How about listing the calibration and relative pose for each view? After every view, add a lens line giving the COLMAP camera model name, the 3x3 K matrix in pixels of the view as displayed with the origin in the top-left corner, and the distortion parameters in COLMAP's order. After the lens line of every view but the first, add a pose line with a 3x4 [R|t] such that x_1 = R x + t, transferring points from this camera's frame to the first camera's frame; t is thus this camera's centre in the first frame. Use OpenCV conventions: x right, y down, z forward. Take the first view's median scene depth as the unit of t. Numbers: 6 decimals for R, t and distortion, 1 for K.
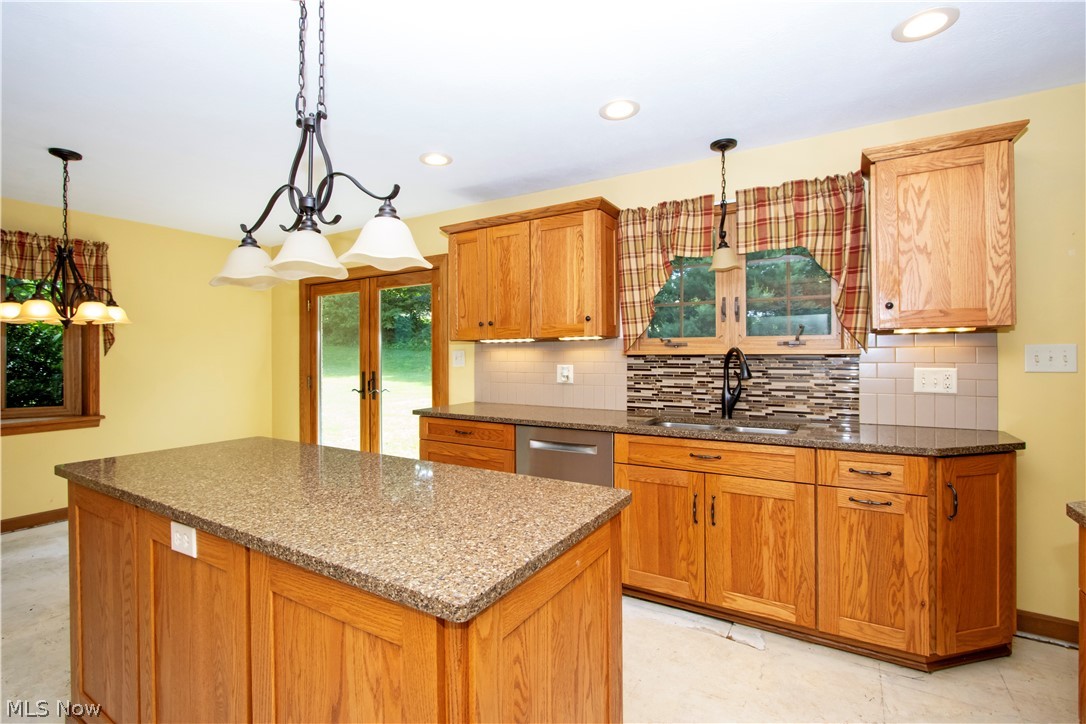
lens RADIAL K [[503.8, 0, 538.4], [0, 503.8, 354.9], [0, 0, 1]] dist [-0.024123, 0.004916]
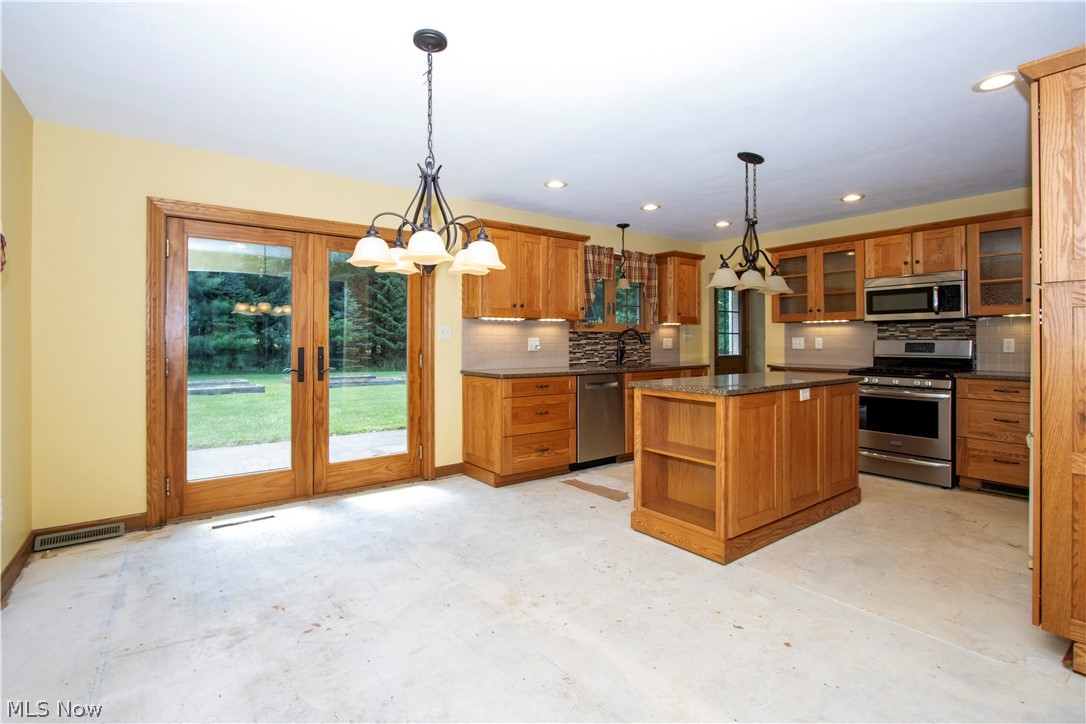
lens RADIAL K [[503.8, 0, 534.1], [0, 503.8, 342.5], [0, 0, 1]] dist [-0.024123, 0.004916]
pose [[0.385119, 0.002777, 0.922863, -1.408347], [-0.002380, 0.999995, -0.002016, 0.039634], [-0.922864, -0.001420, 0.385124, 0.499454]]
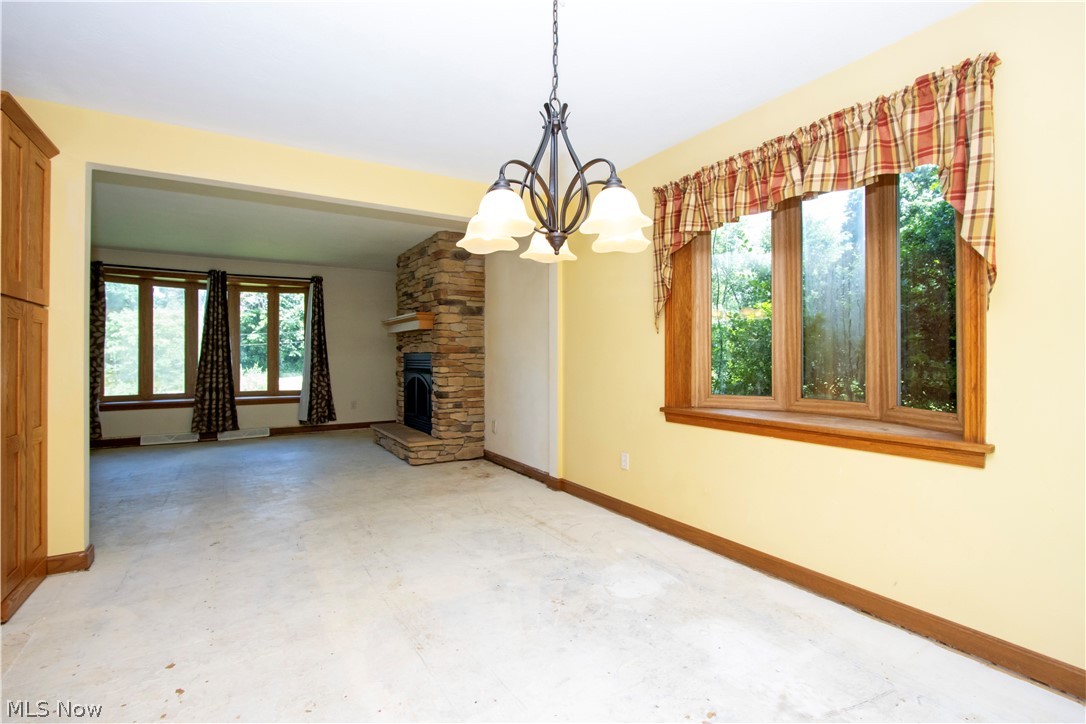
lens RADIAL K [[503.8, 0, 539.0], [0, 503.8, 352.4], [0, 0, 1]] dist [-0.024123, 0.004916]
pose [[-0.467122, -0.000267, -0.884193, -0.390727], [0.004262, 0.999988, -0.002554, 0.050267], [0.884183, -0.004961, -0.467115, 1.107237]]
